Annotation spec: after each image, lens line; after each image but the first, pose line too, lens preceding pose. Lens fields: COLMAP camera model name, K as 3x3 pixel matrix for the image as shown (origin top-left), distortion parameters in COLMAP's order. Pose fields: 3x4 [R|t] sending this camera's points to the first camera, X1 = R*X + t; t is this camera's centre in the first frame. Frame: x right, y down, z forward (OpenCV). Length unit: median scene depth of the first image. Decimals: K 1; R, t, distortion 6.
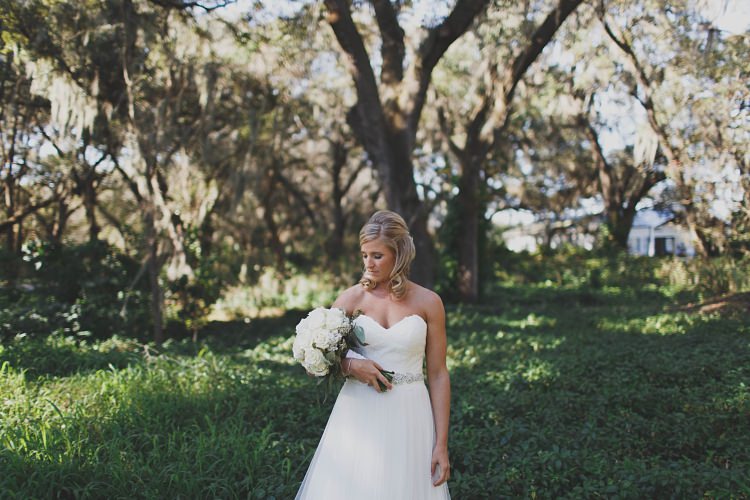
lens RADIAL K [[794.3, 0, 375.5], [0, 794.3, 253.8], [0, 0, 1]] dist [0.017661, 0.000000]
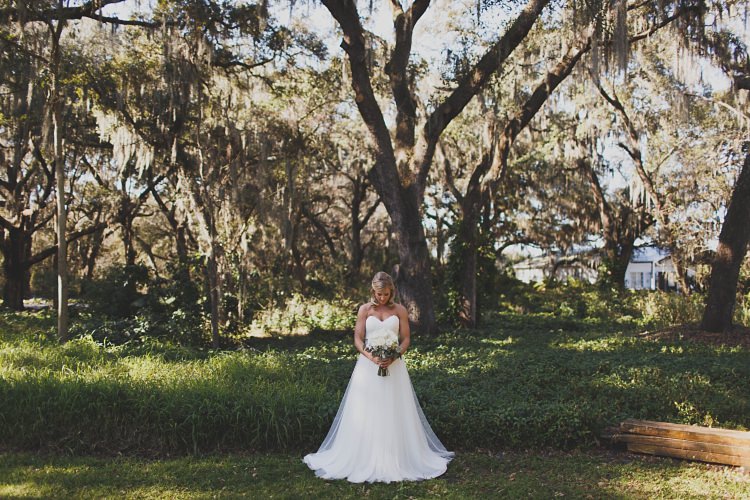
lens RADIAL K [[794.3, 0, 378.1], [0, 794.3, 252.3], [0, 0, 1]] dist [0.017661, 0.000000]
pose [[0.999604, 0.022022, -0.017504, 0.001974], [-0.022646, 0.999084, -0.036298, -0.002169], [0.016688, 0.036680, 0.999188, -0.109528]]
